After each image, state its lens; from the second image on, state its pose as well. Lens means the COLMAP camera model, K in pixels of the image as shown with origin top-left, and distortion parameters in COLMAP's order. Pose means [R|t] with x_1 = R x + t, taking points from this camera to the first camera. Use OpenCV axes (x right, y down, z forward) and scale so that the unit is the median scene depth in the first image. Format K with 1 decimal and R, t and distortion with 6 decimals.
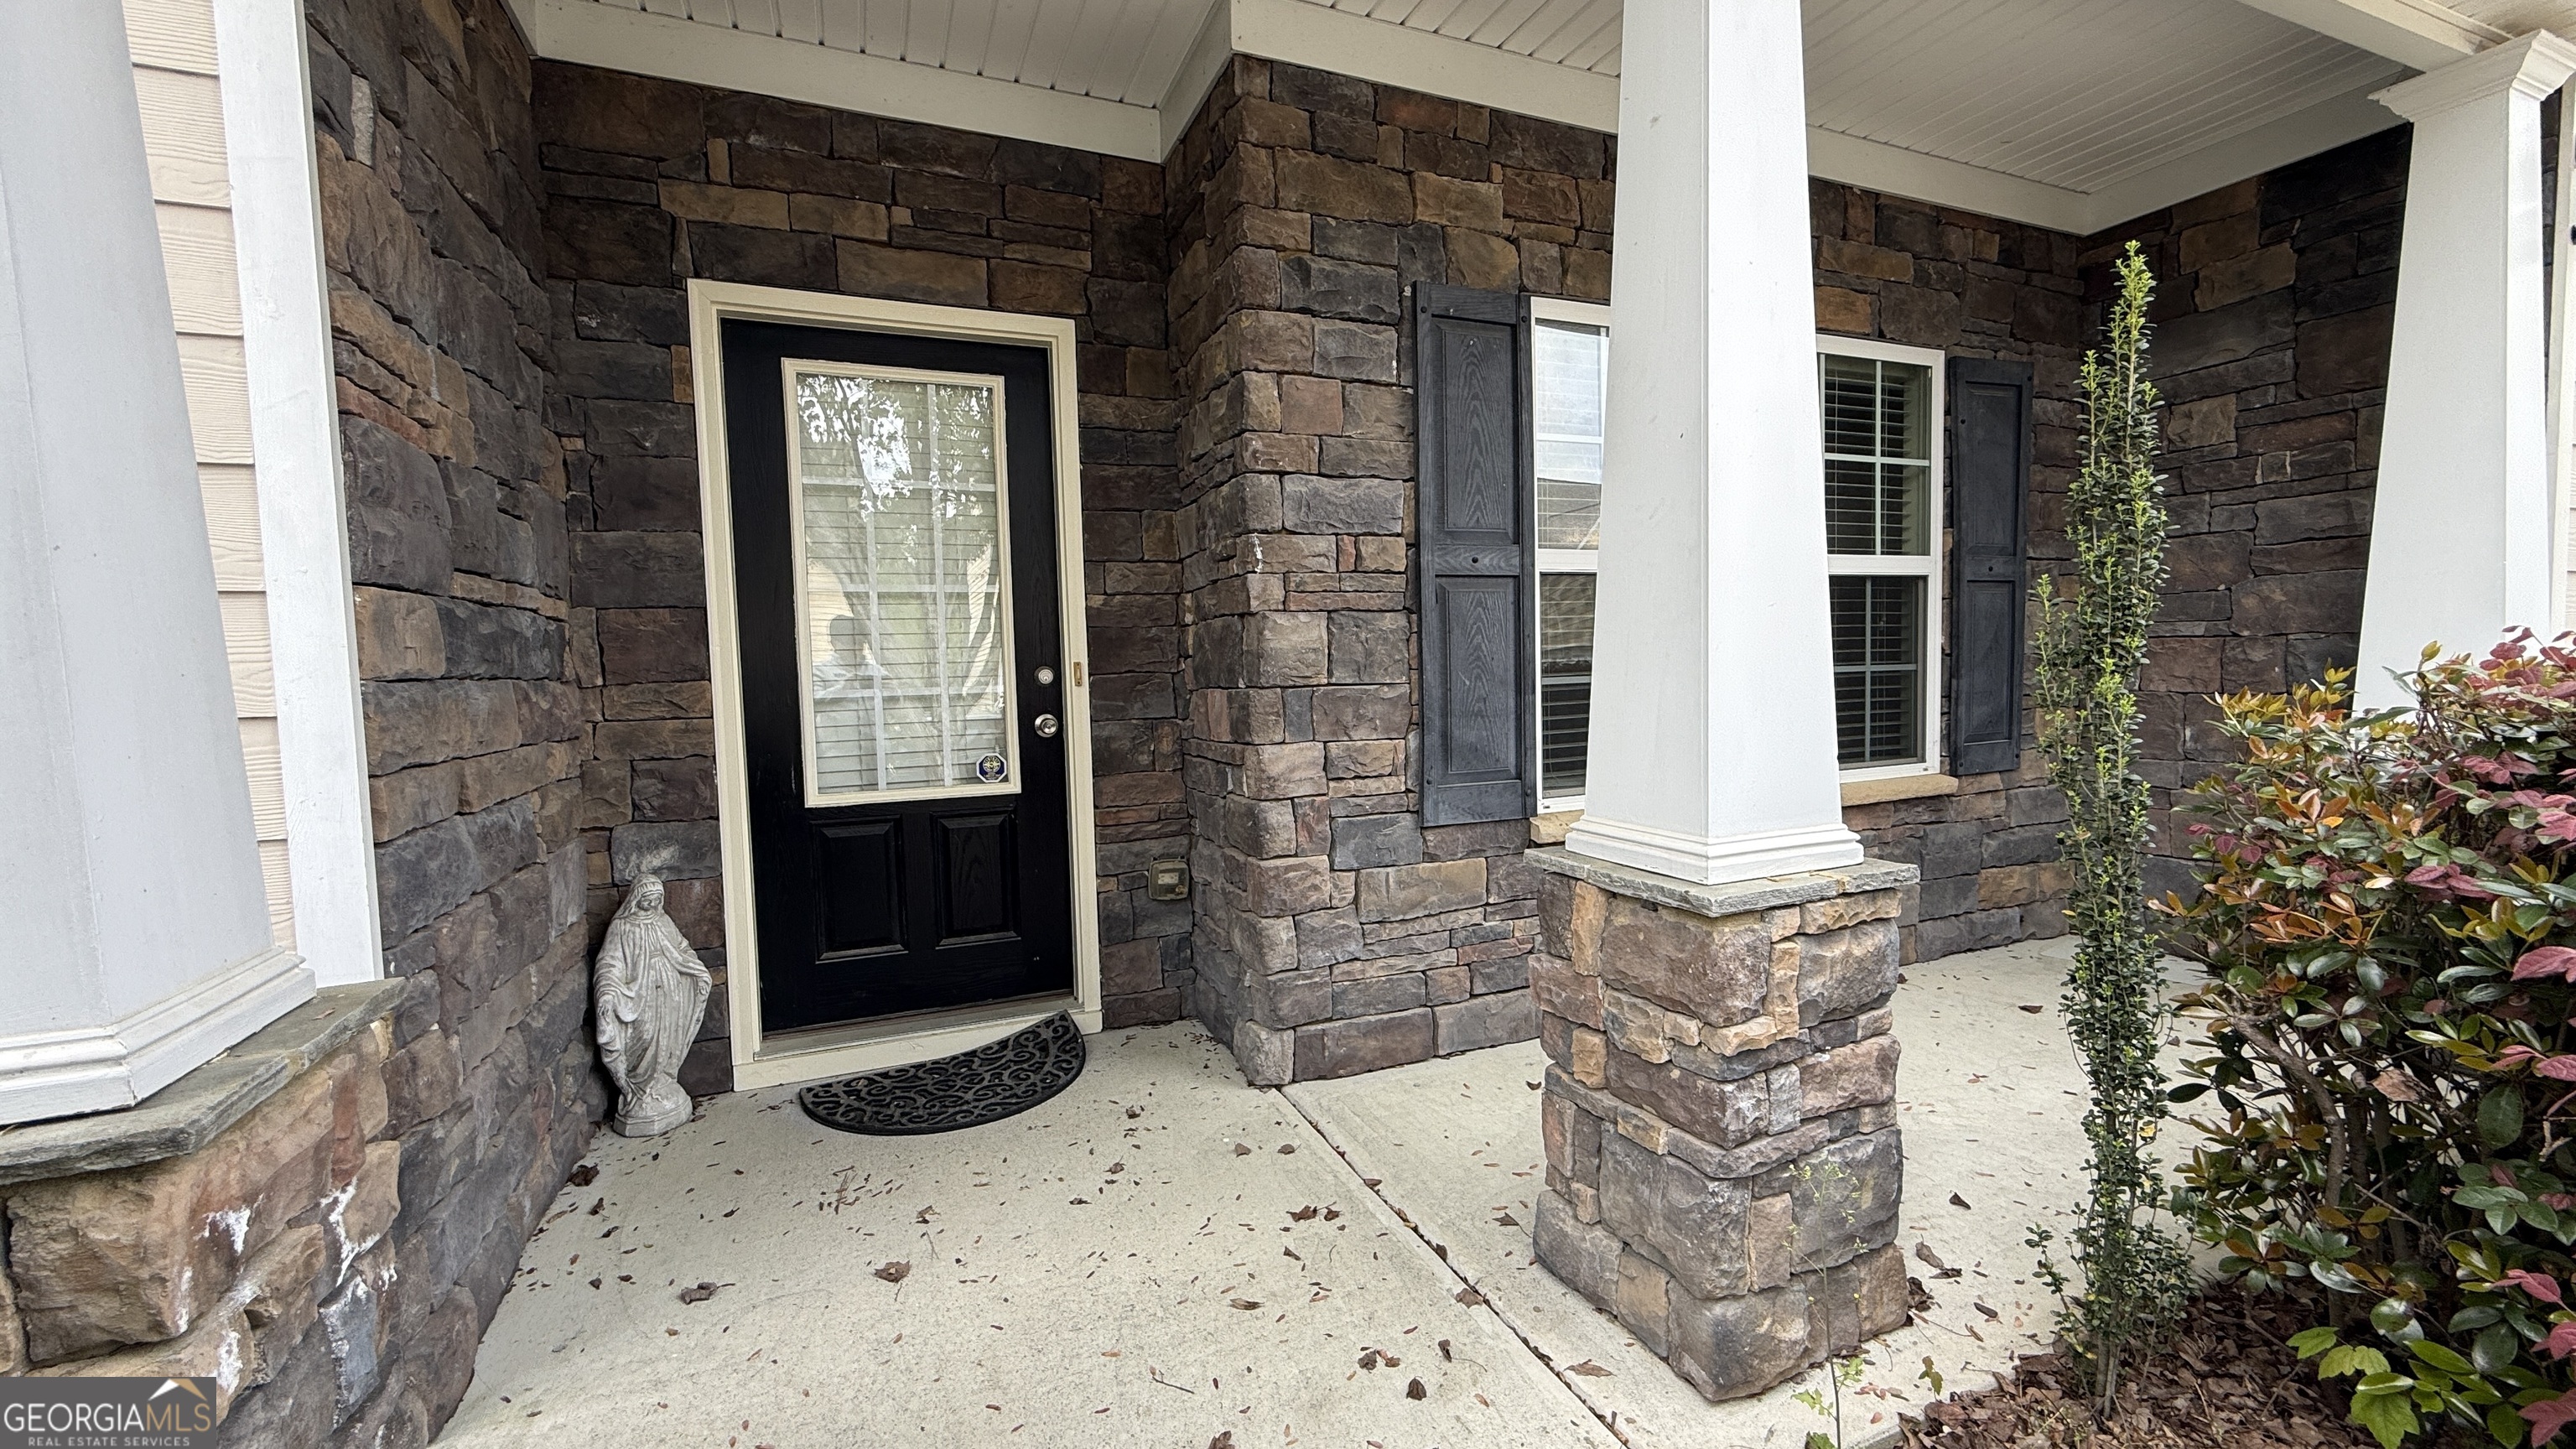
lens RADIAL K [[1027.2, 0, 1291.5], [0, 1027.2, 715.8], [0, 0, 1]] dist [0.000061, 0.000063]
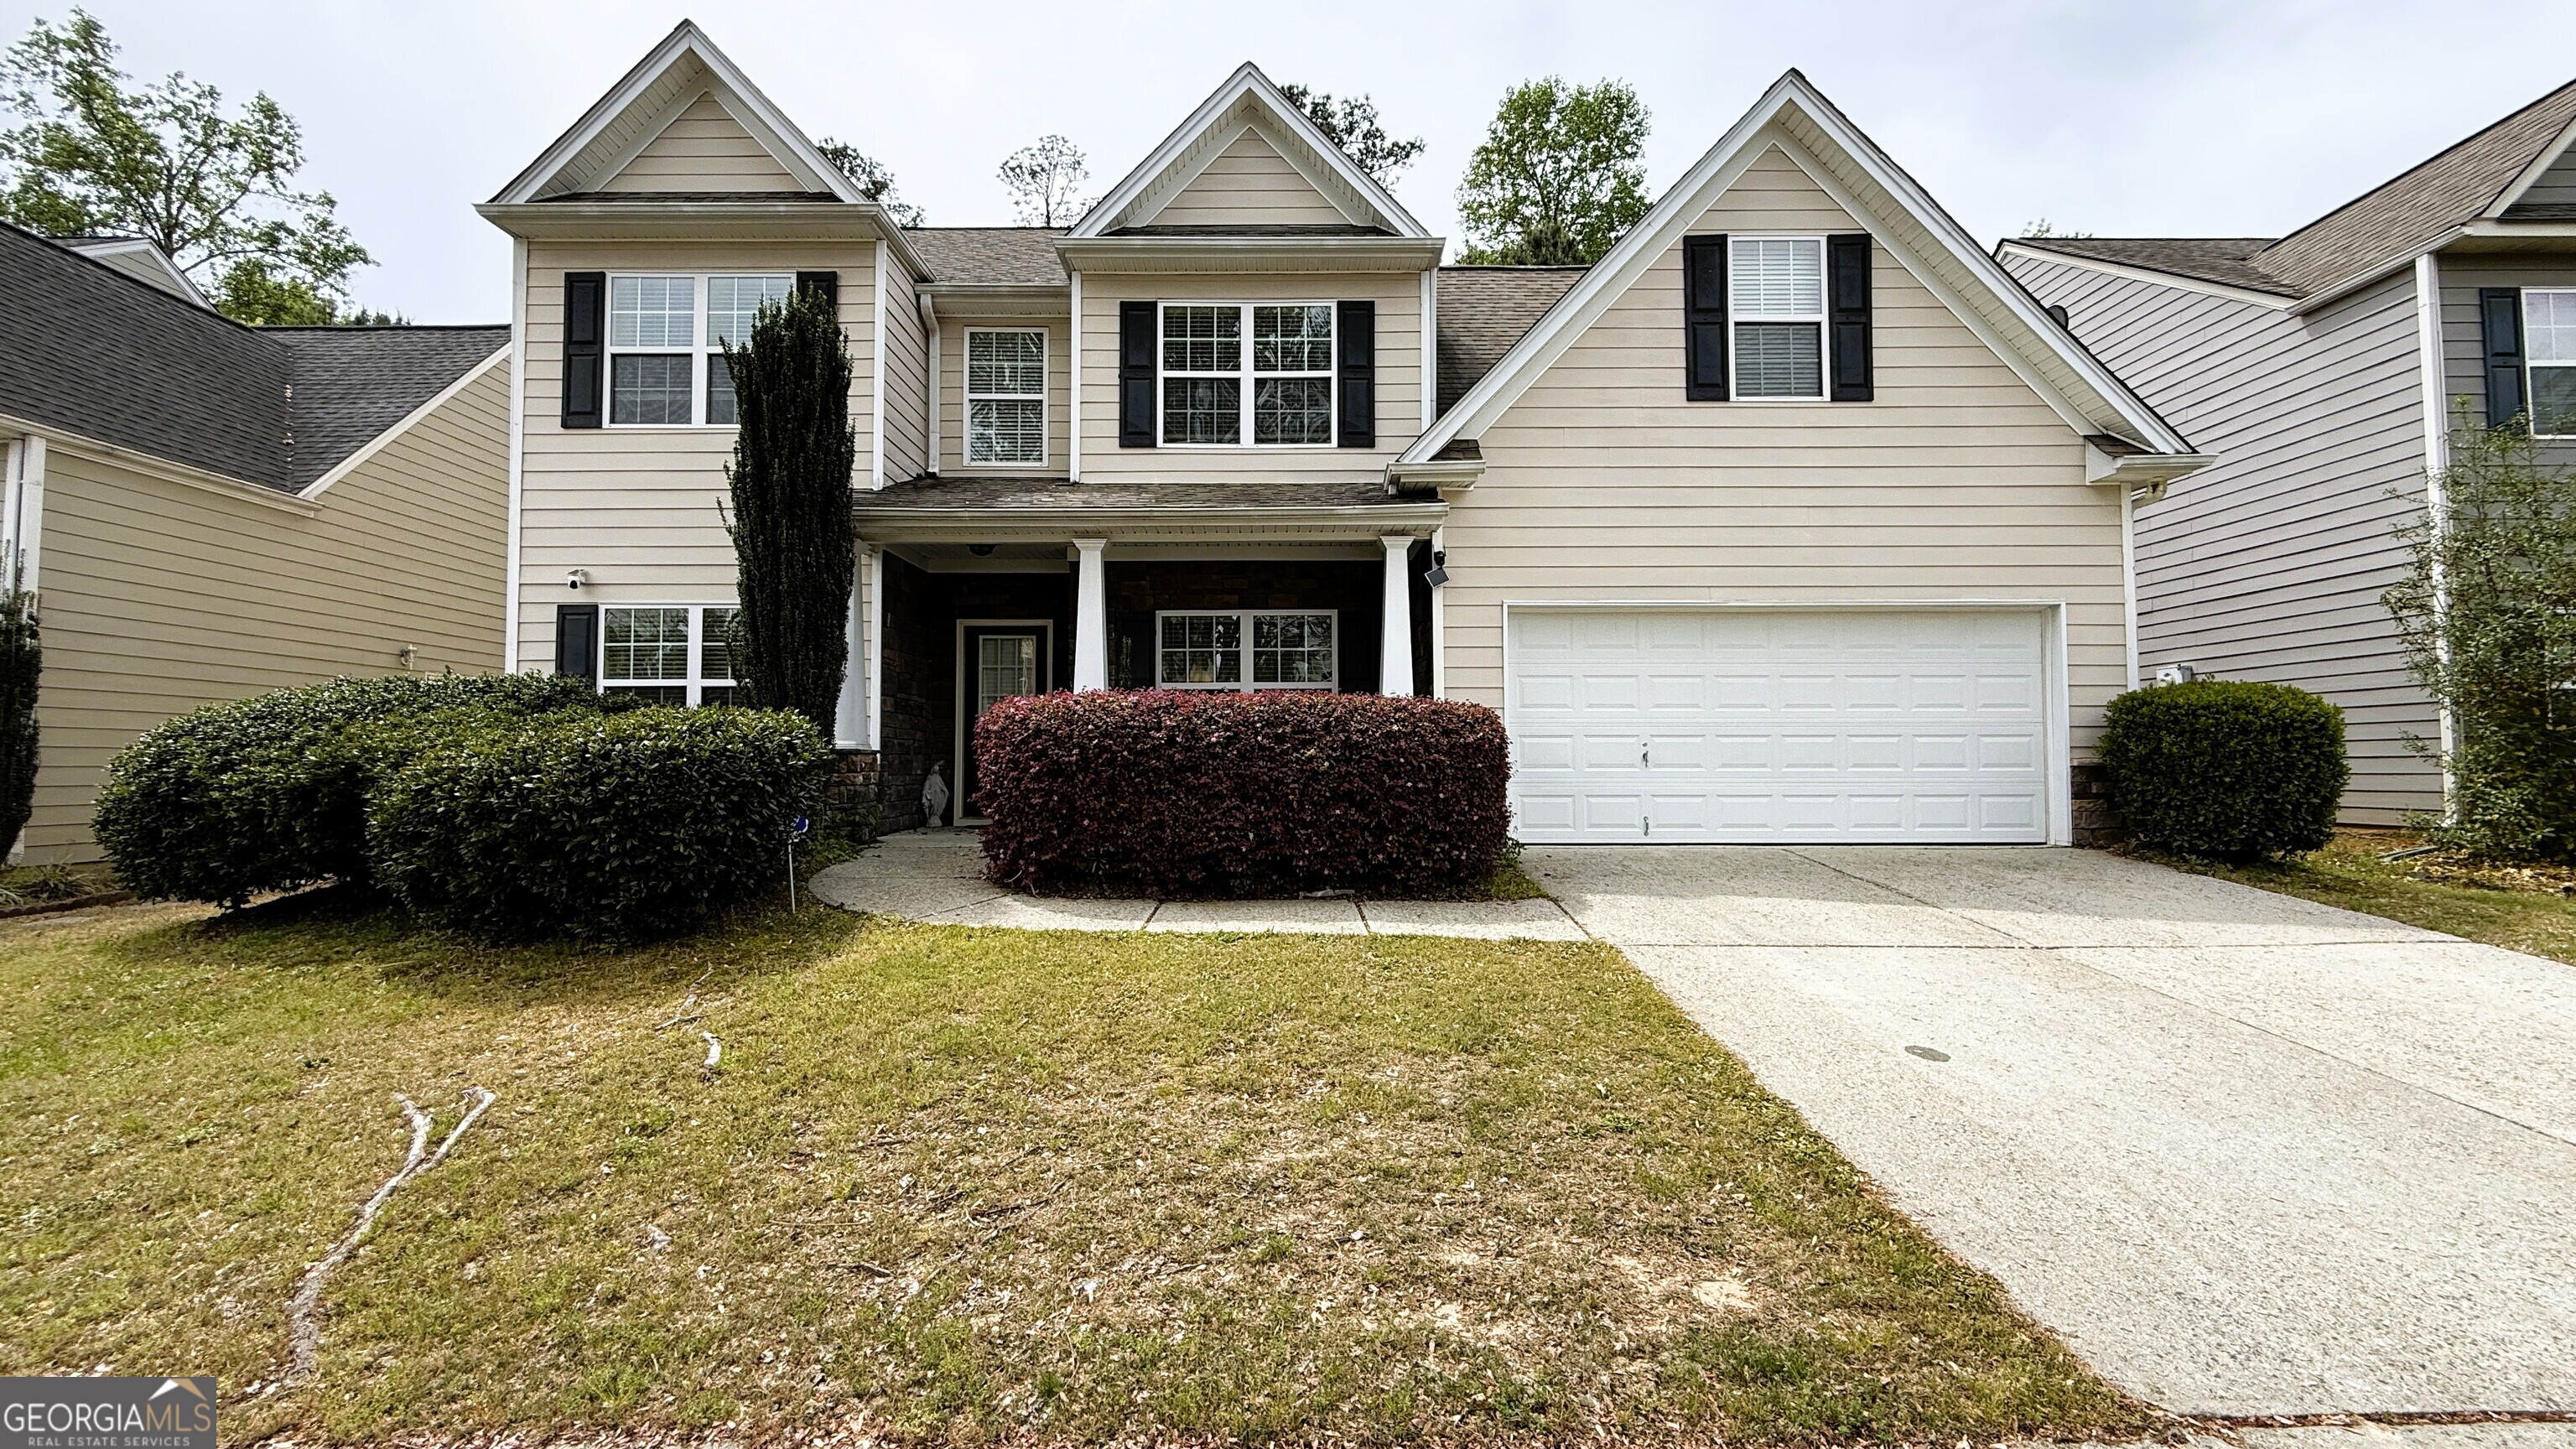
lens RADIAL K [[1027.2, 0, 1284.2], [0, 1027.2, 729.1], [0, 0, 1]] dist [0.000061, 0.000063]
pose [[0.923565, 0.007838, -0.383363, 2.155450], [-0.042332, 0.995764, -0.081623, 0.277291], [0.381099, 0.091612, 0.919984, -2.183858]]
